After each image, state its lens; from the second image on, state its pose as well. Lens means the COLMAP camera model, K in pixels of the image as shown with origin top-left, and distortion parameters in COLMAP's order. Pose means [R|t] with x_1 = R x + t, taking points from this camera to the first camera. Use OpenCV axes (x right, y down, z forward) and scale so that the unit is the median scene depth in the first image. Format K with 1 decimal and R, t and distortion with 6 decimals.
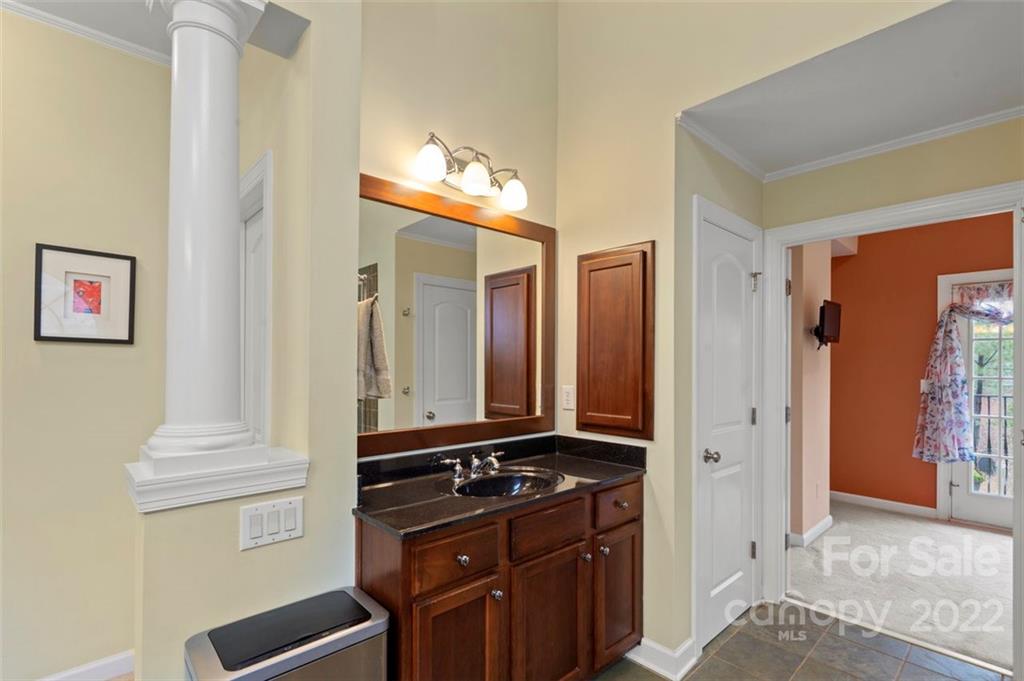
lens RADIAL K [[468.4, 0, 512.1], [0, 468.4, 363.9], [0, 0, 1]] dist [-0.003358, 0.000440]
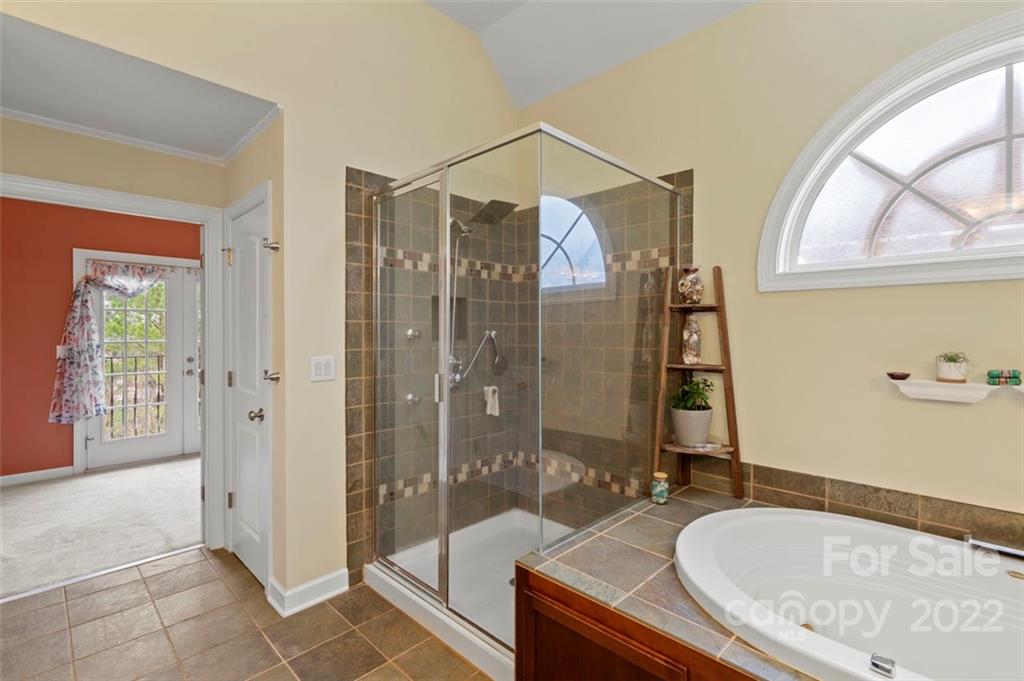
lens RADIAL K [[468.4, 0, 509.3], [0, 468.4, 333.0], [0, 0, 1]] dist [-0.003358, 0.000440]
pose [[-0.061808, -0.007940, 0.998056, -0.226358], [-0.002486, 0.999966, 0.007801, -0.005387], [-0.998085, -0.001999, -0.061825, 0.070656]]
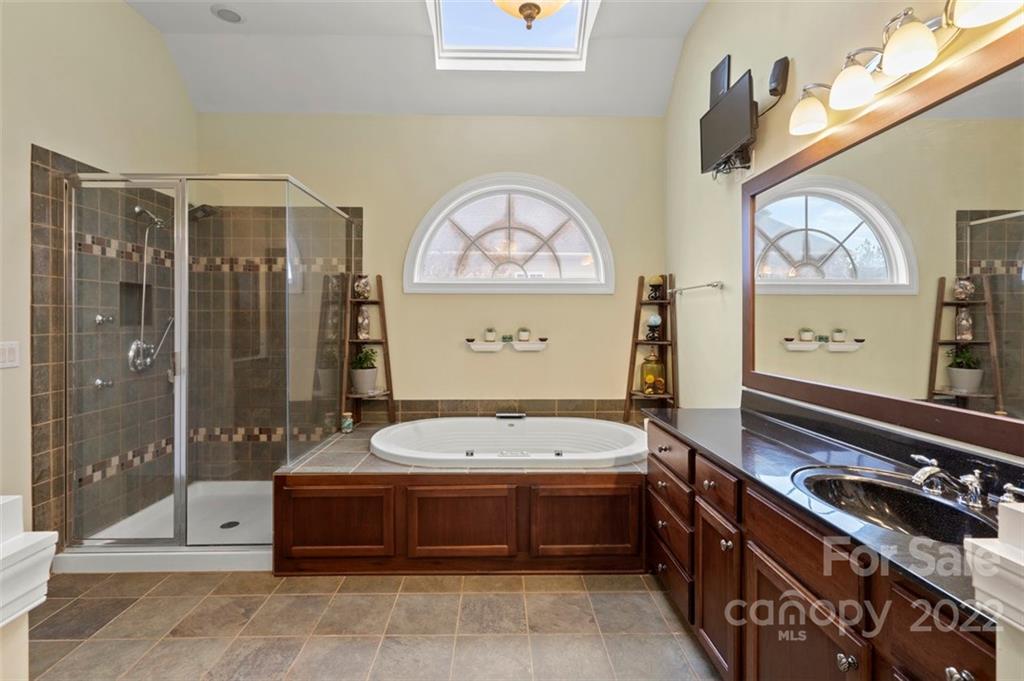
lens RADIAL K [[468.4, 0, 507.2], [0, 468.4, 319.7], [0, 0, 1]] dist [-0.003358, 0.000440]
pose [[-0.757671, -0.007245, 0.652596, -0.770078], [-0.007304, 0.999970, 0.002622, 0.000209], [-0.652595, -0.002780, -0.757701, 0.665041]]
